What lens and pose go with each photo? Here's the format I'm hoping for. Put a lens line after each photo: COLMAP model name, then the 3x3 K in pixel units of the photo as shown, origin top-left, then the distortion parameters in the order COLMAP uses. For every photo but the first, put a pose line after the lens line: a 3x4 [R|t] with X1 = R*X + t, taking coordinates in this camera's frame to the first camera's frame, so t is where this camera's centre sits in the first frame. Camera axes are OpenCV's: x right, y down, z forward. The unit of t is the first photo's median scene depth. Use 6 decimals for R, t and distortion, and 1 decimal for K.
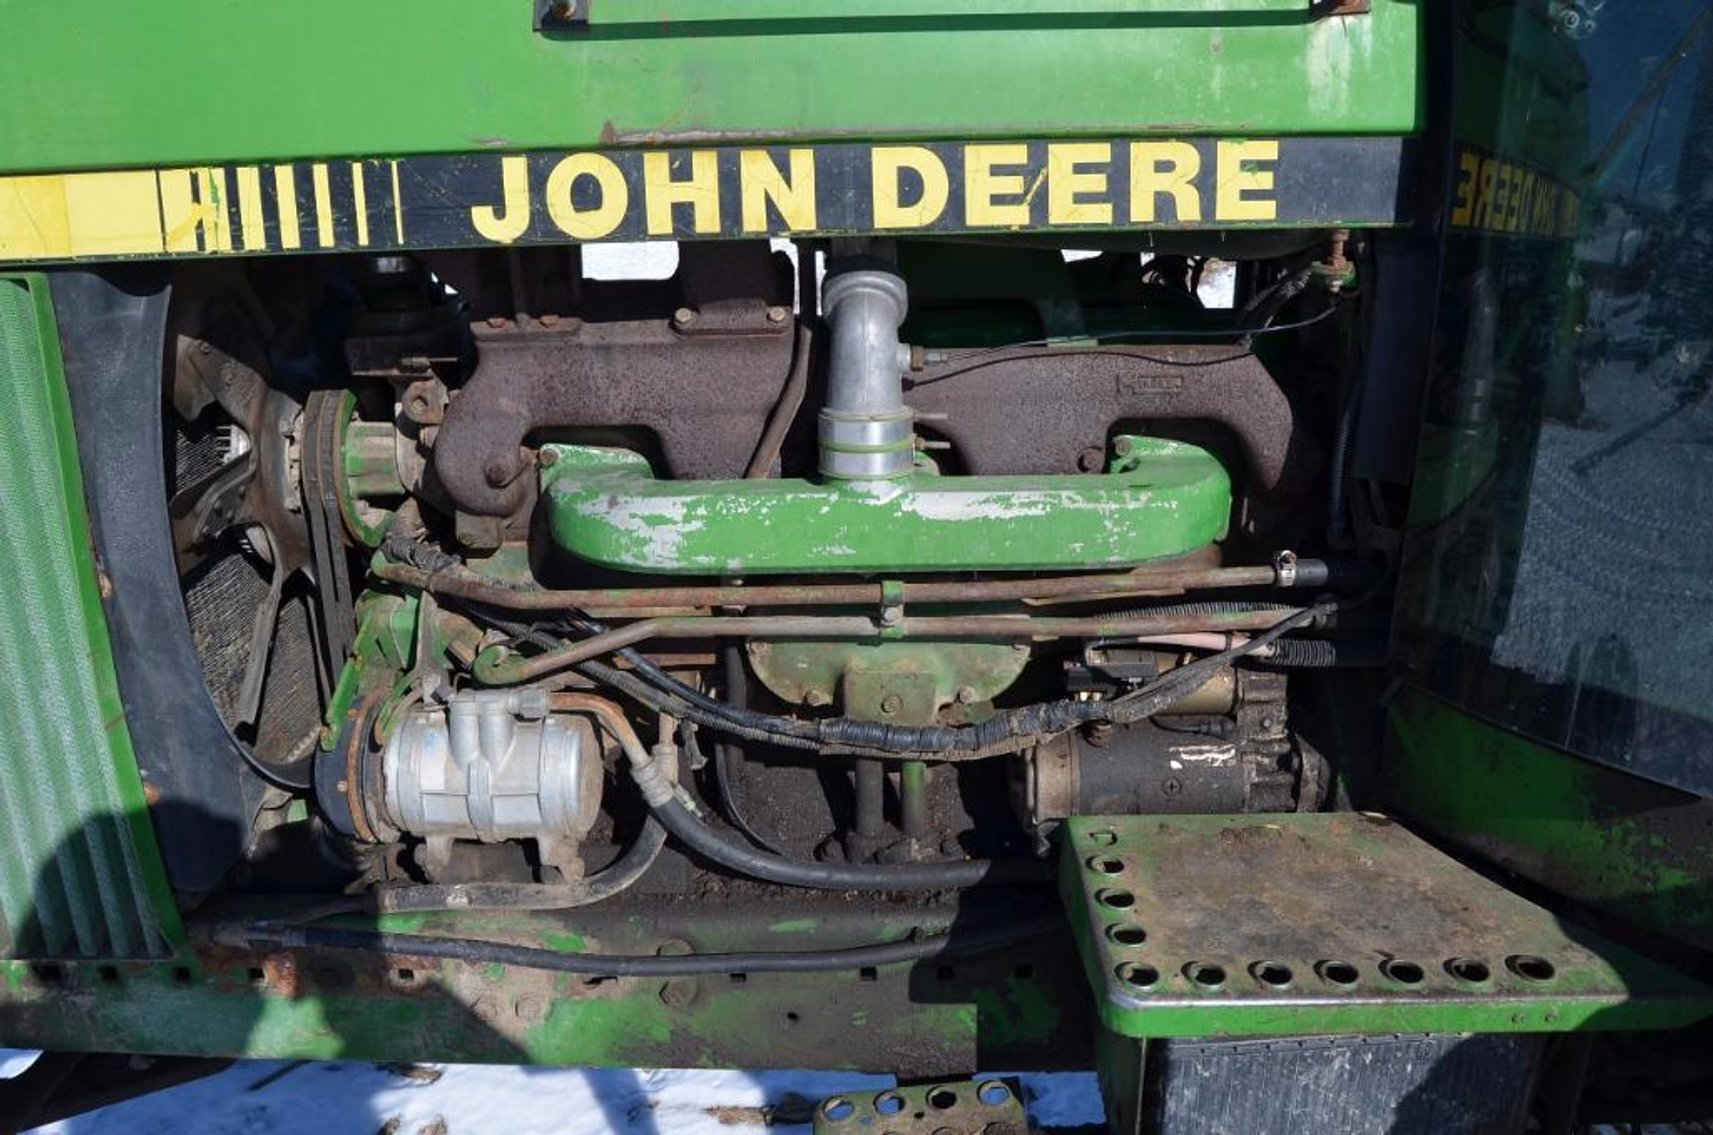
lens RADIAL K [[1349.0, 0, 869.8], [0, 1349.0, 554.3], [0, 0, 1]] dist [-0.082621, 0.020845]
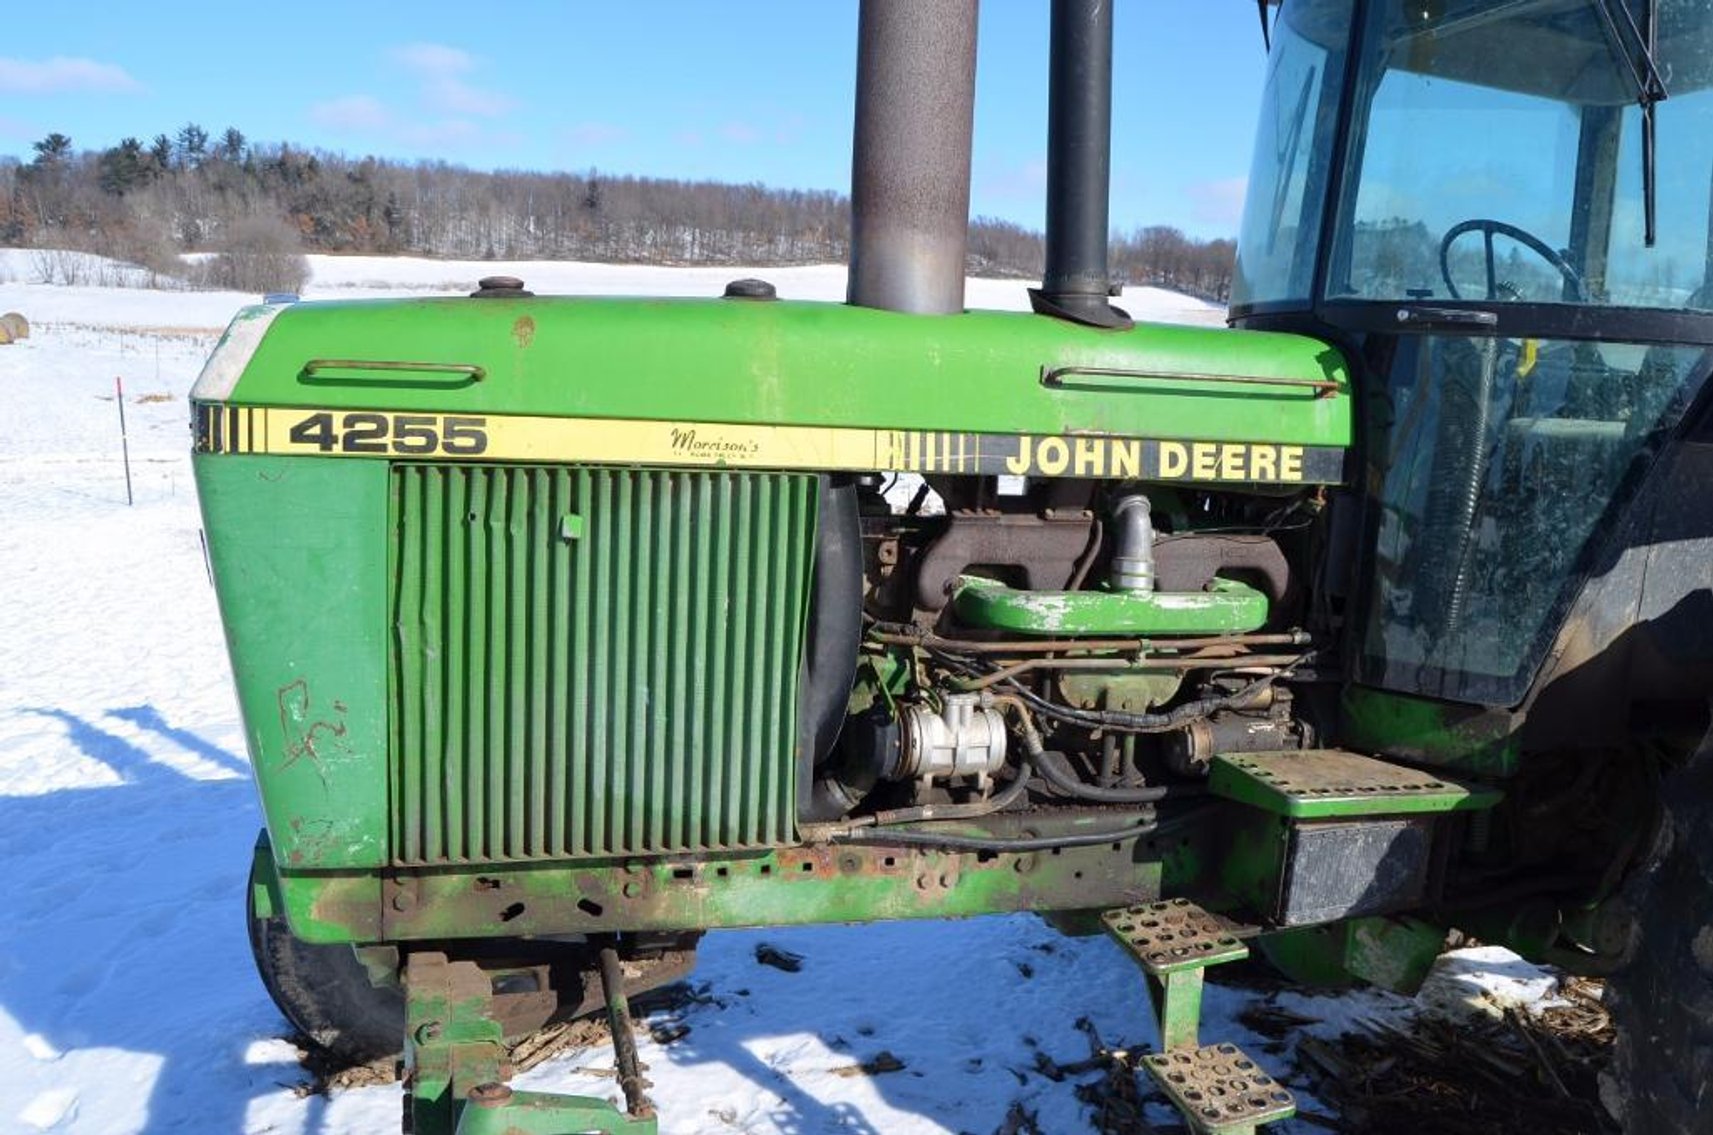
lens RADIAL K [[1349.0, 0, 869.8], [0, 1349.0, 554.3], [0, 0, 1]] dist [-0.082621, 0.020845]
pose [[0.948305, 0.027637, 0.316156, -1.066469], [0.029423, 0.984254, -0.174293, 0.245140], [-0.315995, 0.174585, 0.932560, -0.862030]]
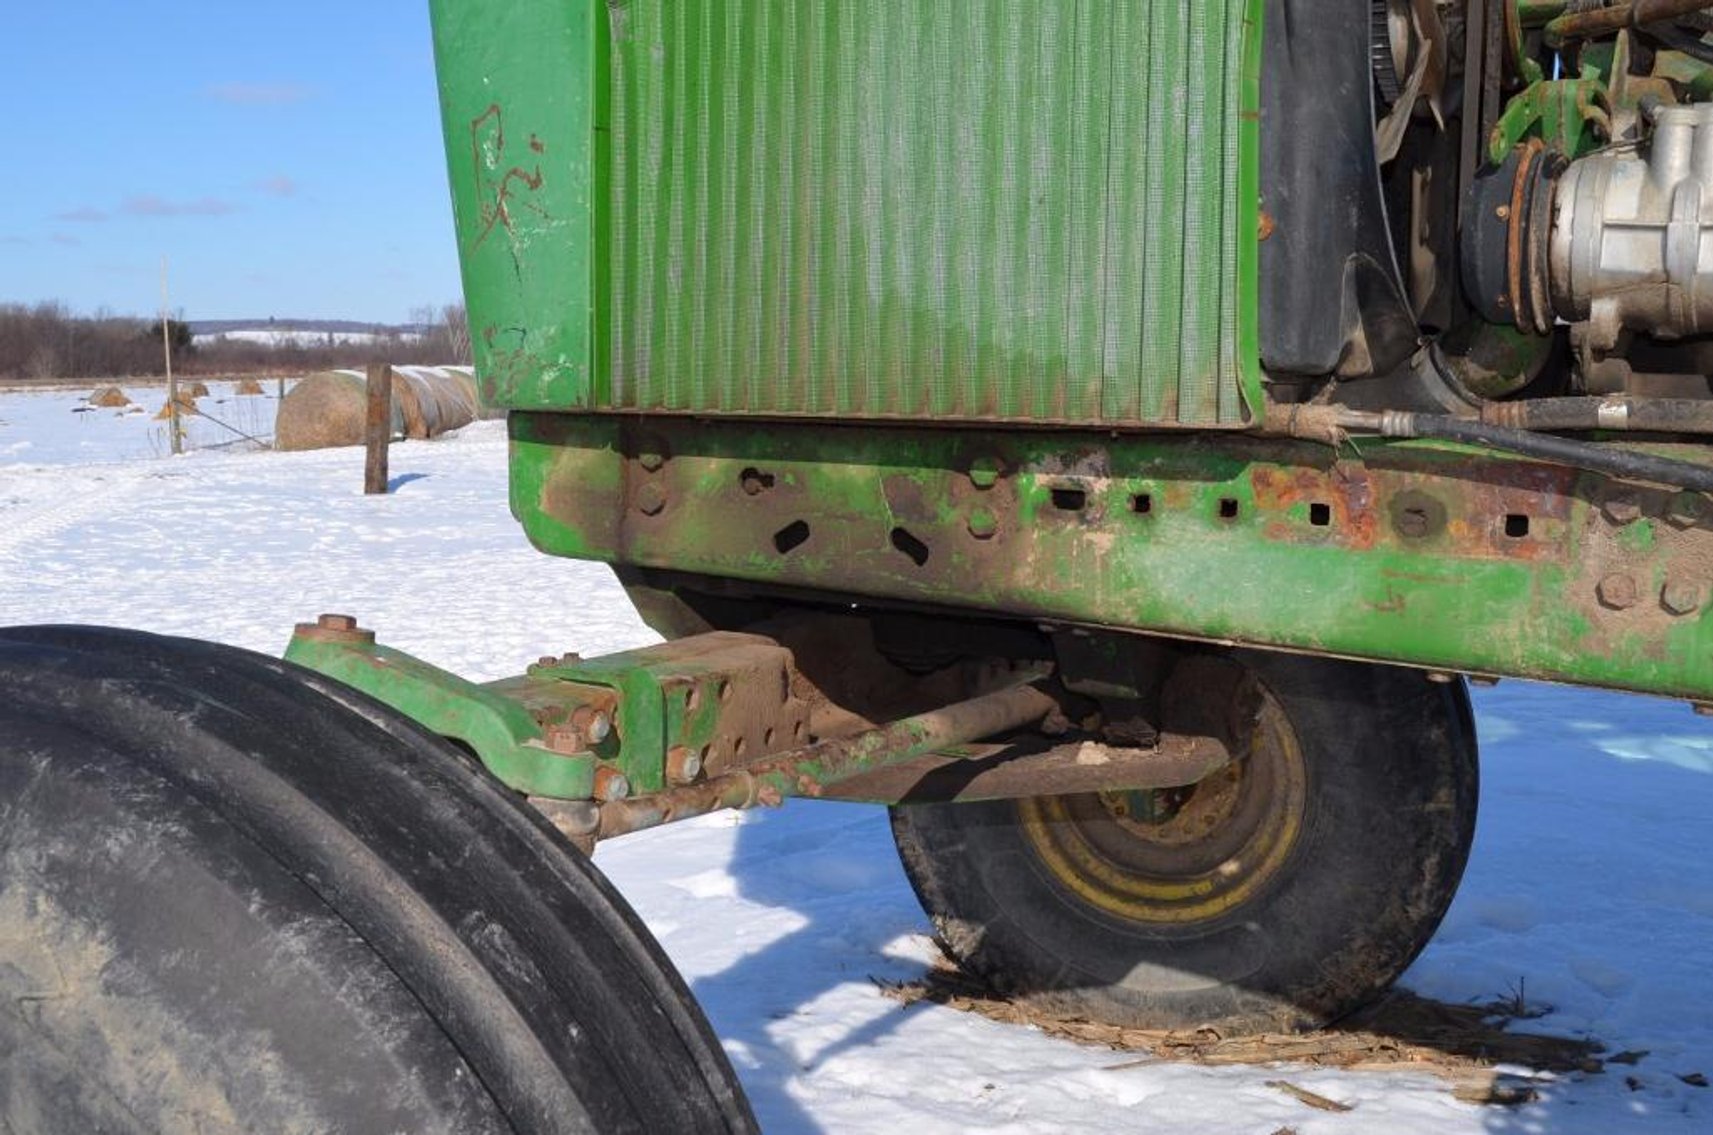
lens RADIAL K [[1765.6, 0, 862.9], [0, 1765.6, 560.4], [0, 0, 1]] dist [-0.079094, 0.014441]
pose [[0.850958, 0.086567, -0.518051, -0.162627], [-0.197994, 0.966431, -0.163736, 0.633554], [0.486486, 0.241904, 0.839532, -0.024227]]
